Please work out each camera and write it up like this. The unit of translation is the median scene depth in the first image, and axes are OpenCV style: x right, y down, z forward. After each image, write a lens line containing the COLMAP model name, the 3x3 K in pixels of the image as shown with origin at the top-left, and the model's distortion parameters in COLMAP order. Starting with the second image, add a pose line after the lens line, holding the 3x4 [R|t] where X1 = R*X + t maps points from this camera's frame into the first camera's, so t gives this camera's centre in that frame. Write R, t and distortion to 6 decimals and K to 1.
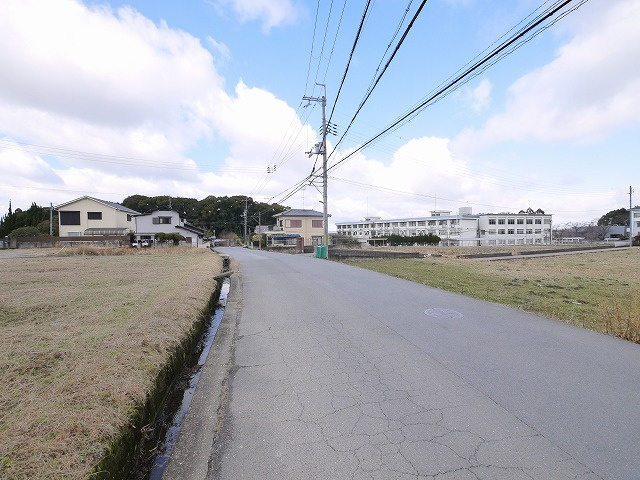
lens RADIAL K [[263.7, 0, 317.9], [0, 263.7, 242.2], [0, 0, 1]] dist [-0.008125, 0.000386]
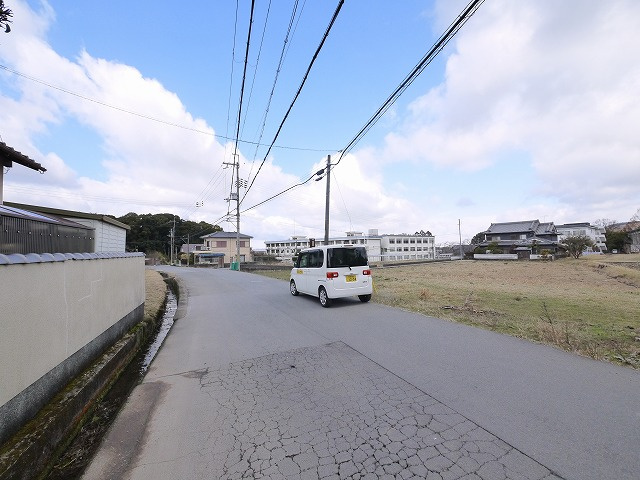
lens RADIAL K [[263.7, 0, 314.8], [0, 263.7, 235.6], [0, 0, 1]] dist [-0.008125, 0.000386]
pose [[0.971403, 0.007882, 0.237305, 0.039249], [0.013858, 0.995863, -0.089806, 0.003051], [-0.237031, 0.090526, 0.967275, -0.223651]]
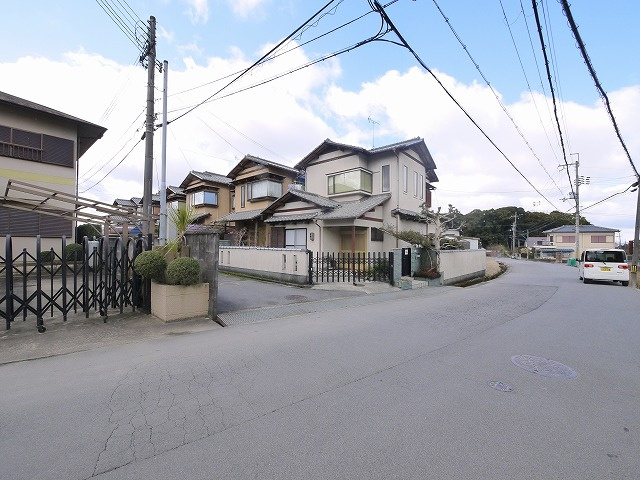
lens RADIAL K [[263.7, 0, 317.7], [0, 263.7, 243.5], [0, 0, 1]] dist [-0.008125, 0.000386]
pose [[0.614375, 0.019100, -0.788783, 0.123884], [-0.043820, 0.998990, -0.009940, 0.004145], [0.787796, 0.040671, 0.614592, -0.457198]]
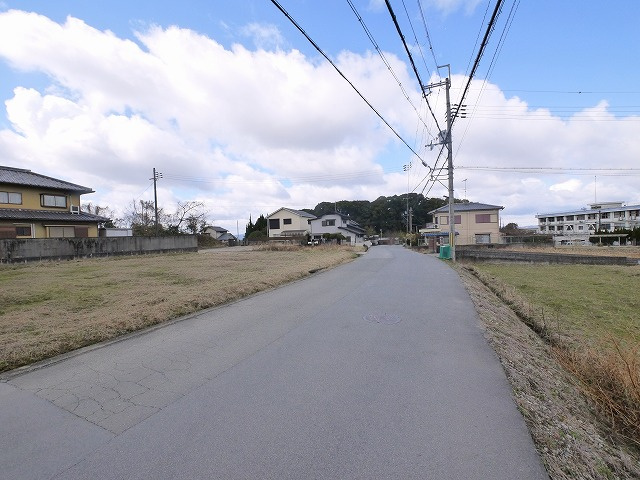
lens RADIAL K [[263.7, 0, 315.1], [0, 263.7, 243.1], [0, 0, 1]] dist [-0.008125, 0.000386]
pose [[0.790103, 0.003857, -0.612961, 0.086123], [0.002968, 0.999944, 0.010117, -0.002248], [0.612966, -0.009813, 0.790048, 0.007126]]
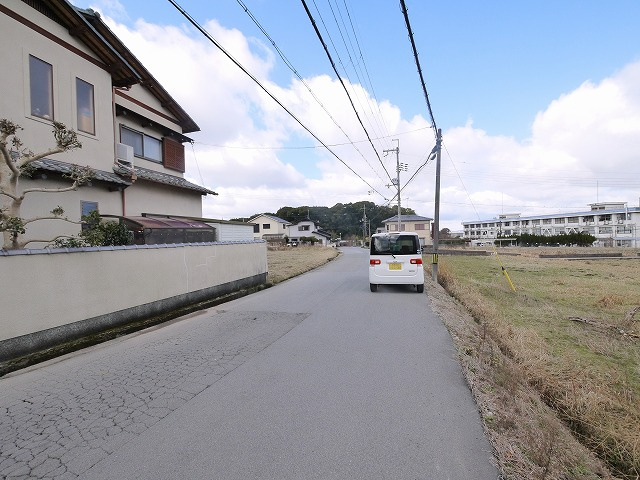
lens RADIAL K [[263.7, 0, 317.6], [0, 263.7, 249.5], [0, 0, 1]] dist [-0.008125, 0.000386]
pose [[0.889604, 0.009015, -0.456645, 0.125458], [0.002389, 0.999700, 0.024389, 0.000612], [0.456727, -0.022787, 0.889315, -0.234669]]
